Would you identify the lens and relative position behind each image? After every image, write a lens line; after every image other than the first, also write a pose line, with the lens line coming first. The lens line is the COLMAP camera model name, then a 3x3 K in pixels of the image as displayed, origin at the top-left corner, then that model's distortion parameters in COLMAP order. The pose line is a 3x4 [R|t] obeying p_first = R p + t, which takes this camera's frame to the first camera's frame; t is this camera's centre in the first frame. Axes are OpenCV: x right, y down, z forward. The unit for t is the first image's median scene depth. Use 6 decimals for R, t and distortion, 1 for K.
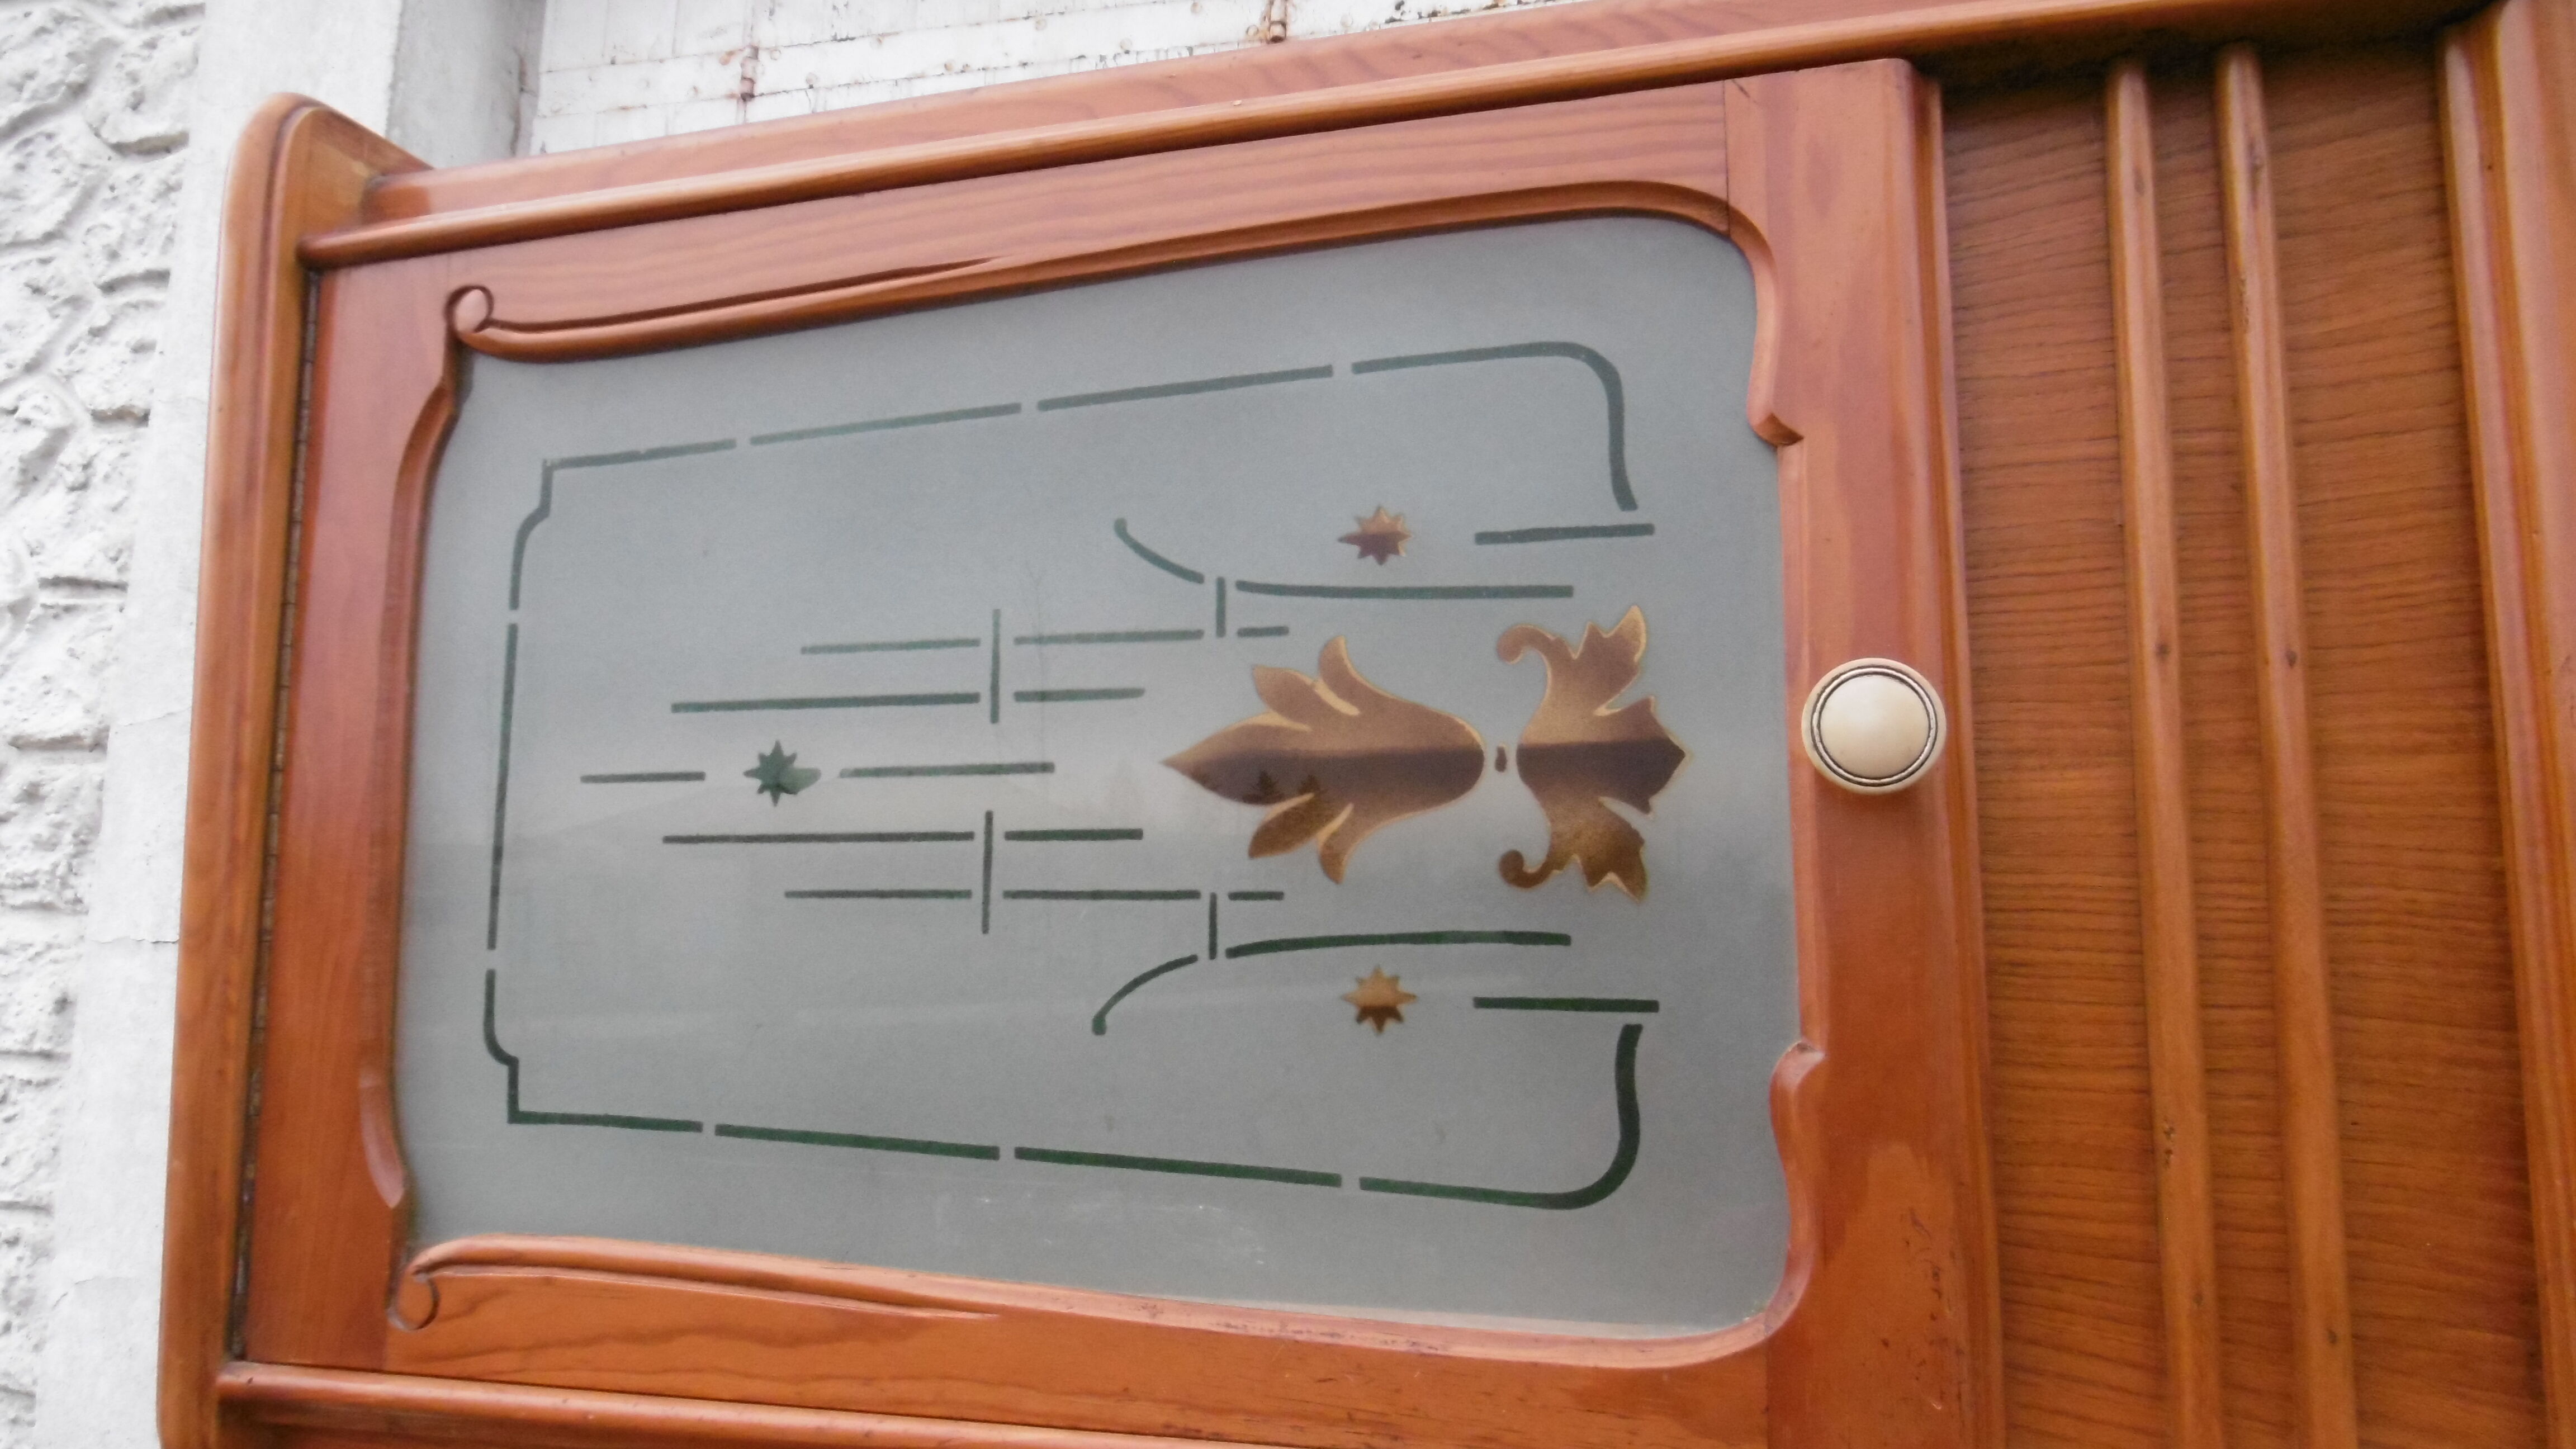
lens RADIAL K [[1834.4, 0, 1289.6], [0, 1834.4, 709.8], [0, 0, 1]] dist [-0.007881, -0.000541]
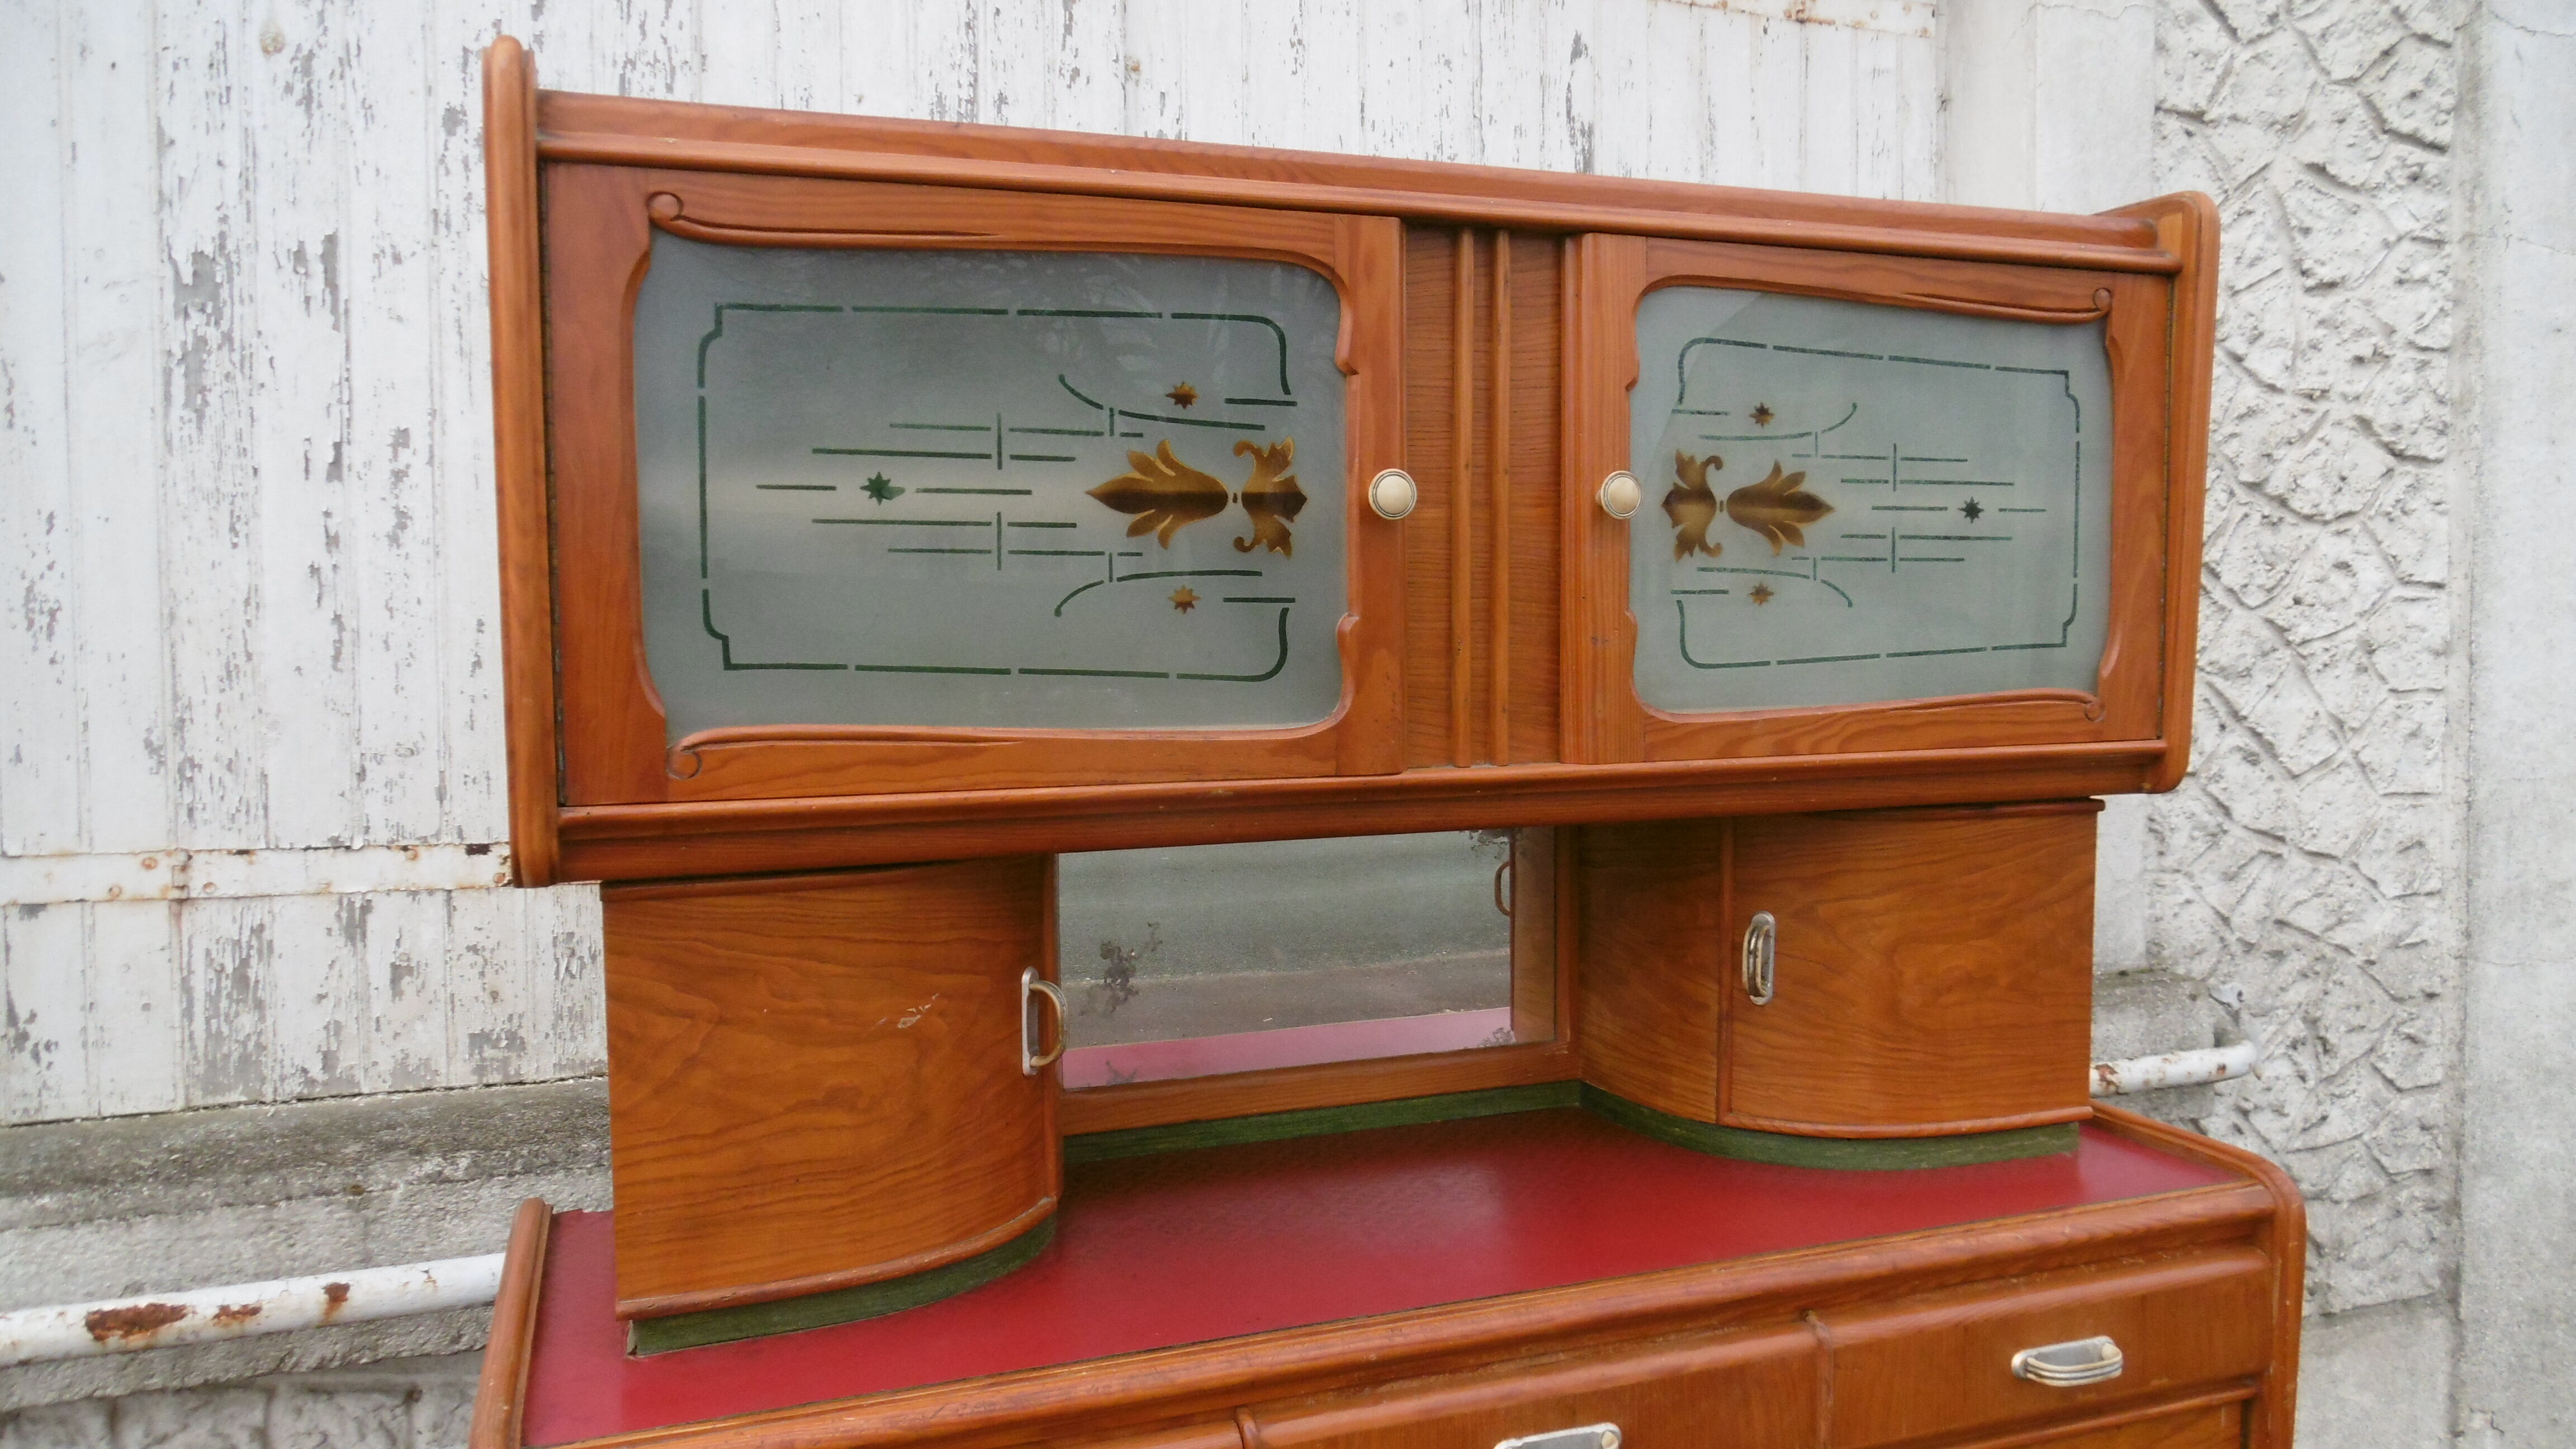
lens RADIAL K [[1821.8, 0, 1279.7], [0, 1821.8, 712.2], [0, 0, 1]] dist [-0.008191, -0.003833]
pose [[0.805265, -0.042509, 0.591389, -1.198550], [-0.075825, 0.981853, 0.173823, -0.110843], [-0.588047, -0.184815, 0.787429, -0.904085]]
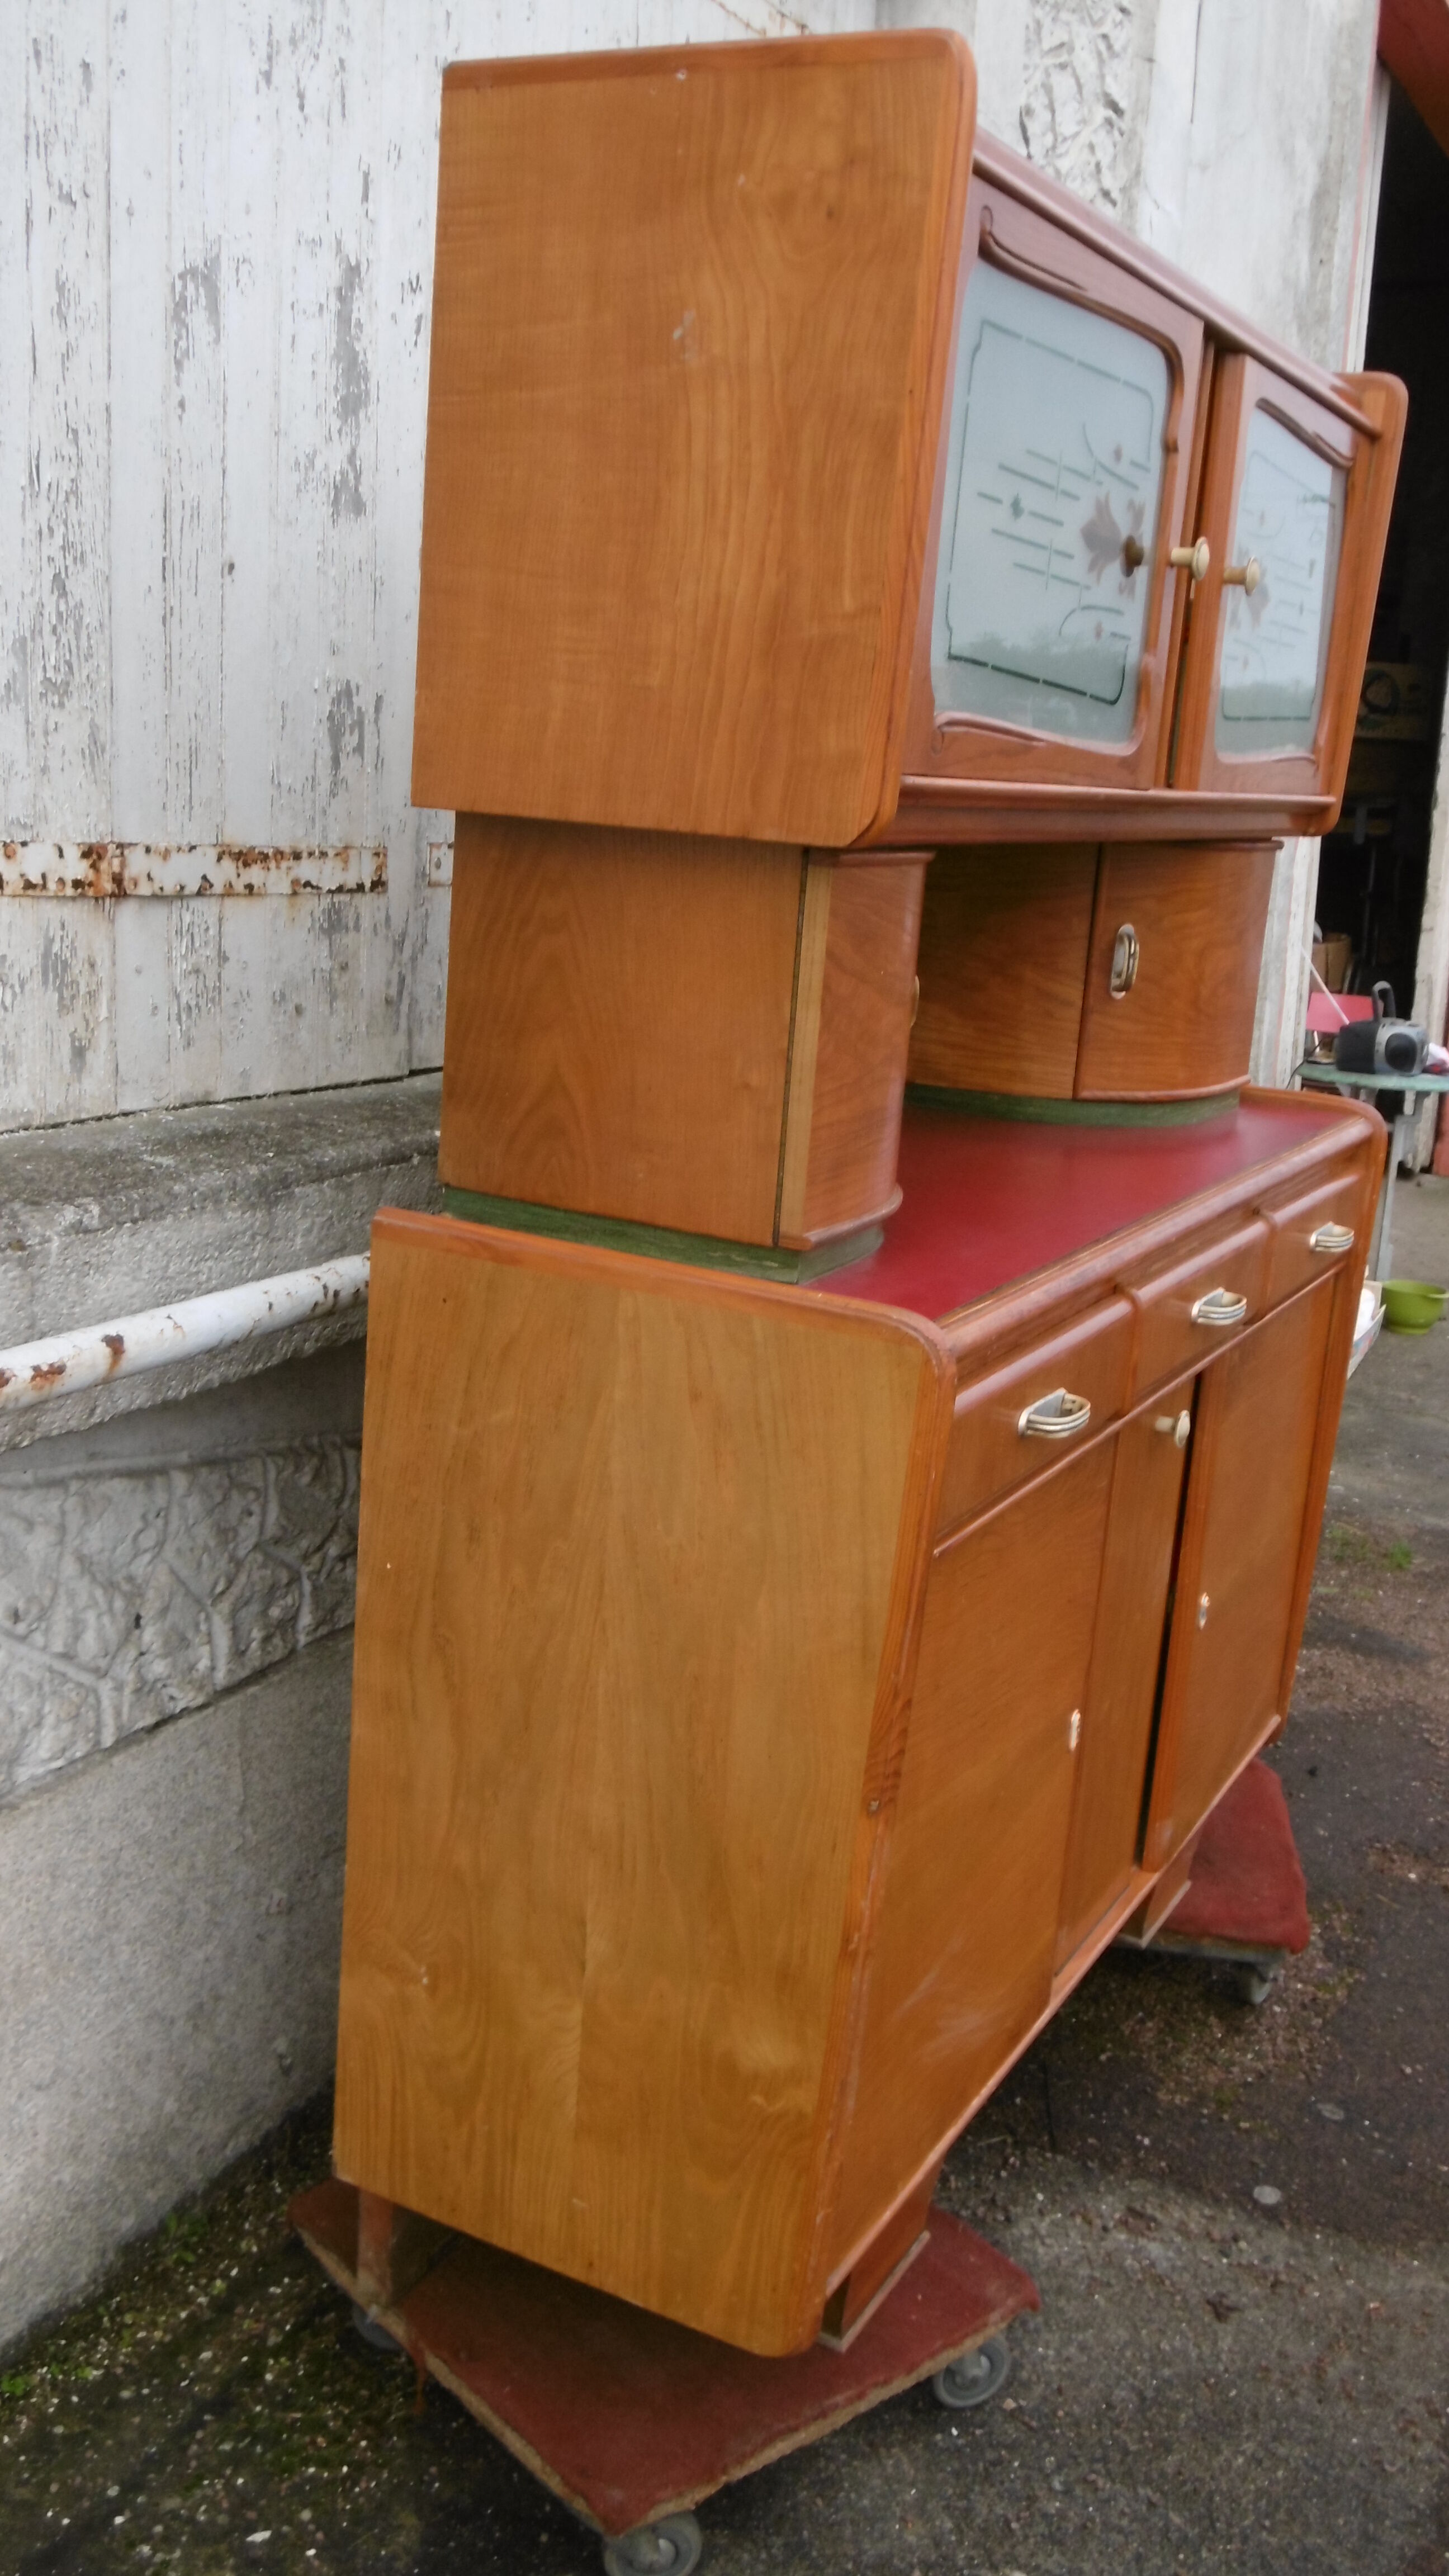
lens RADIAL K [[2346.8, 0, 720.9], [0, 2346.8, 1230.3], [0, 0, 1]] dist [-0.001610, -0.135517]
pose [[0.192188, -0.188676, 0.963050, -3.577989], [-0.214414, 0.949562, 0.228822, 0.324570], [-0.957648, -0.250468, 0.142039, 0.796078]]
